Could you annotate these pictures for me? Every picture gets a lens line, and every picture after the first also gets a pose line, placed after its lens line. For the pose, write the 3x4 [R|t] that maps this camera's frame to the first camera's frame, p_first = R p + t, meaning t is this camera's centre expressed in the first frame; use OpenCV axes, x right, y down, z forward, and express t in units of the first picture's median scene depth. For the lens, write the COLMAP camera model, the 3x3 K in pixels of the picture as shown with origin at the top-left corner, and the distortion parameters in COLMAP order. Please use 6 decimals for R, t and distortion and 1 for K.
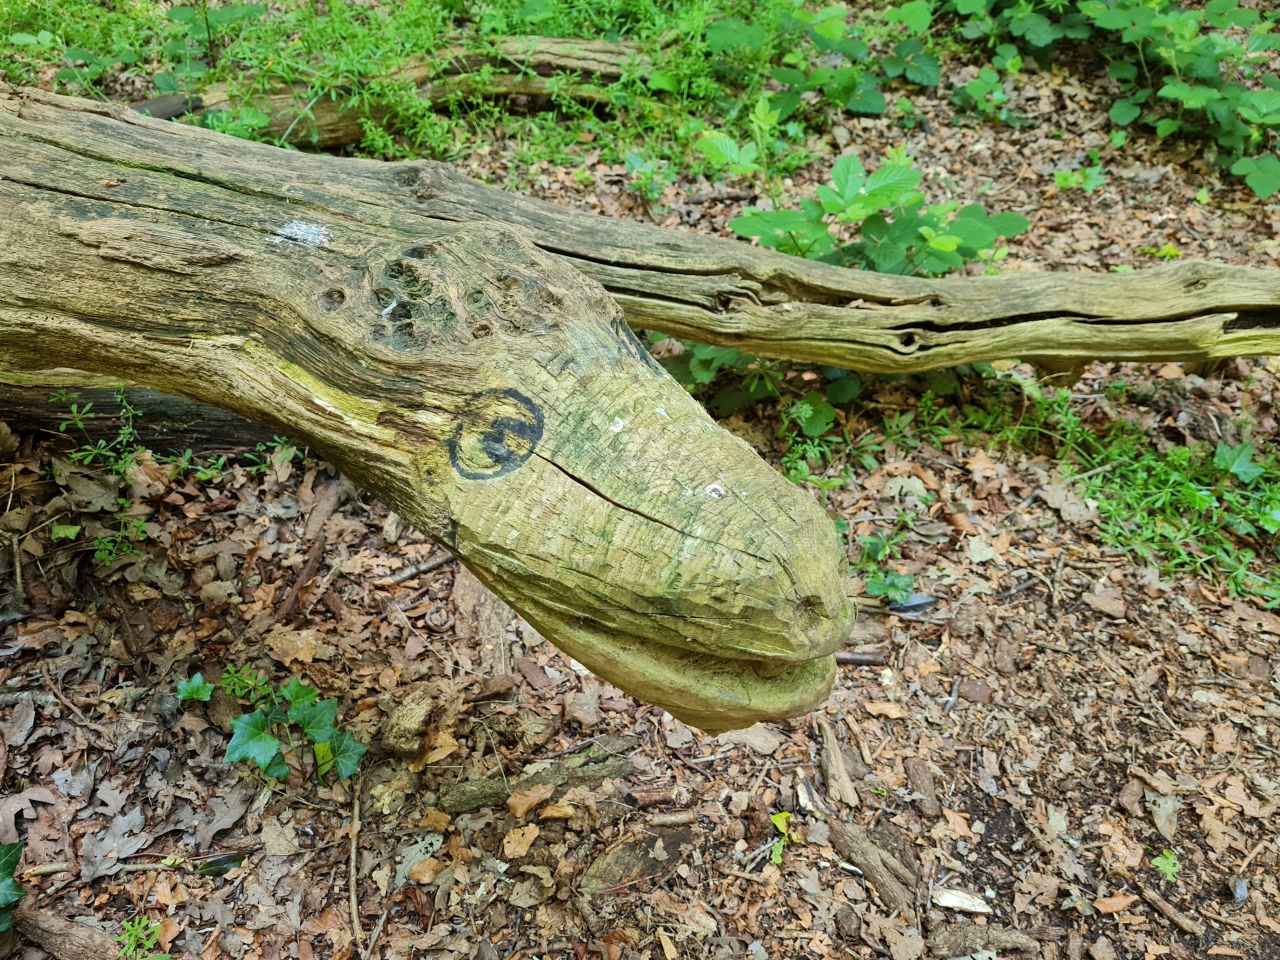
lens RADIAL K [[979.9, 0, 636.9], [0, 979.9, 487.1], [0, 0, 1]] dist [0.030387, -0.027759]
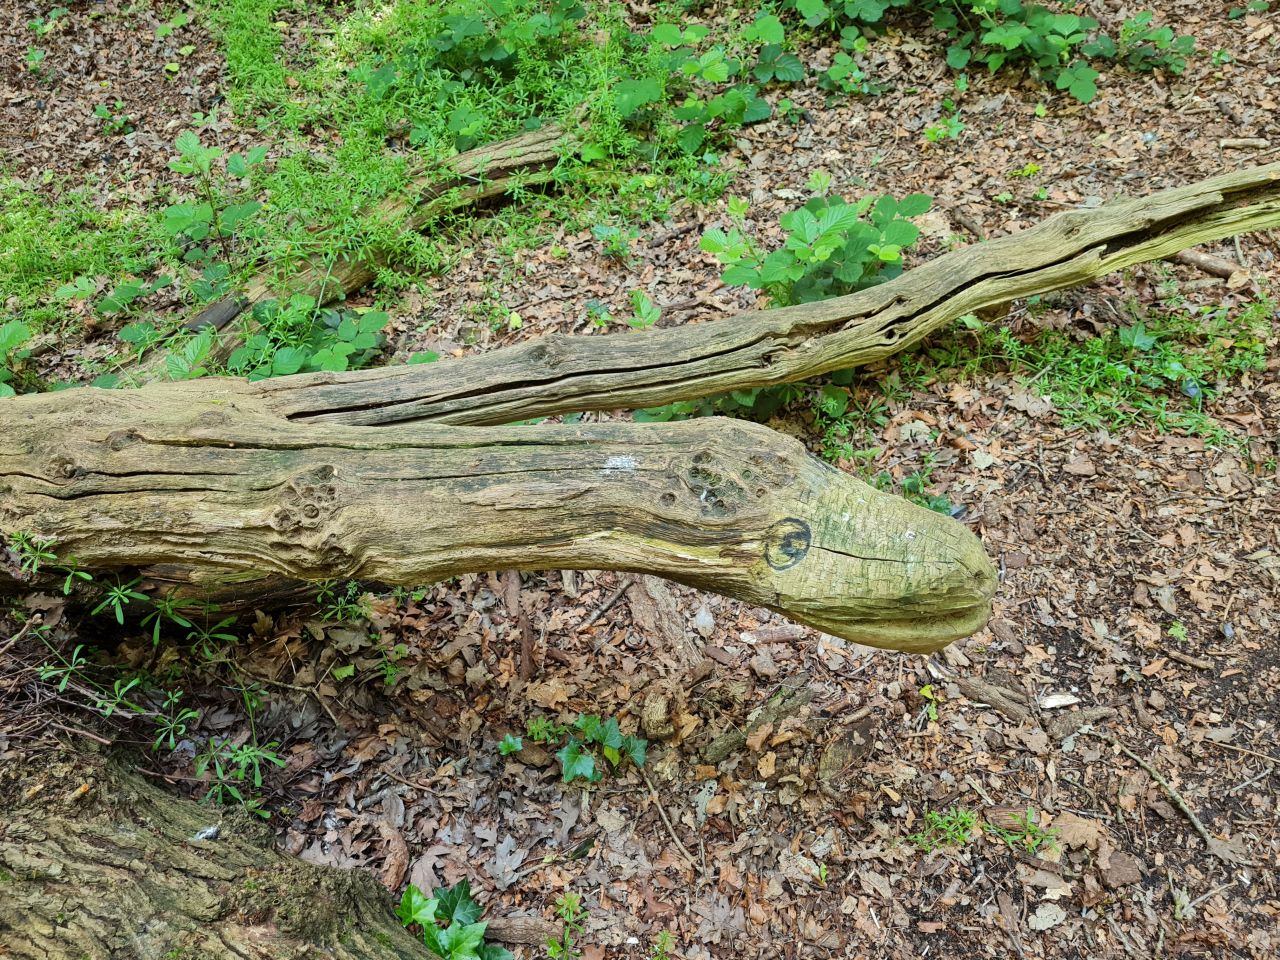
lens RADIAL K [[979.9, 0, 638.6], [0, 979.9, 473.2], [0, 0, 1]] dist [0.030387, -0.027759]
pose [[0.943649, -0.326344, 0.055003, -0.203178], [0.323657, 0.944720, 0.052441, -0.159713], [-0.069077, -0.031684, 0.997108, -0.363593]]
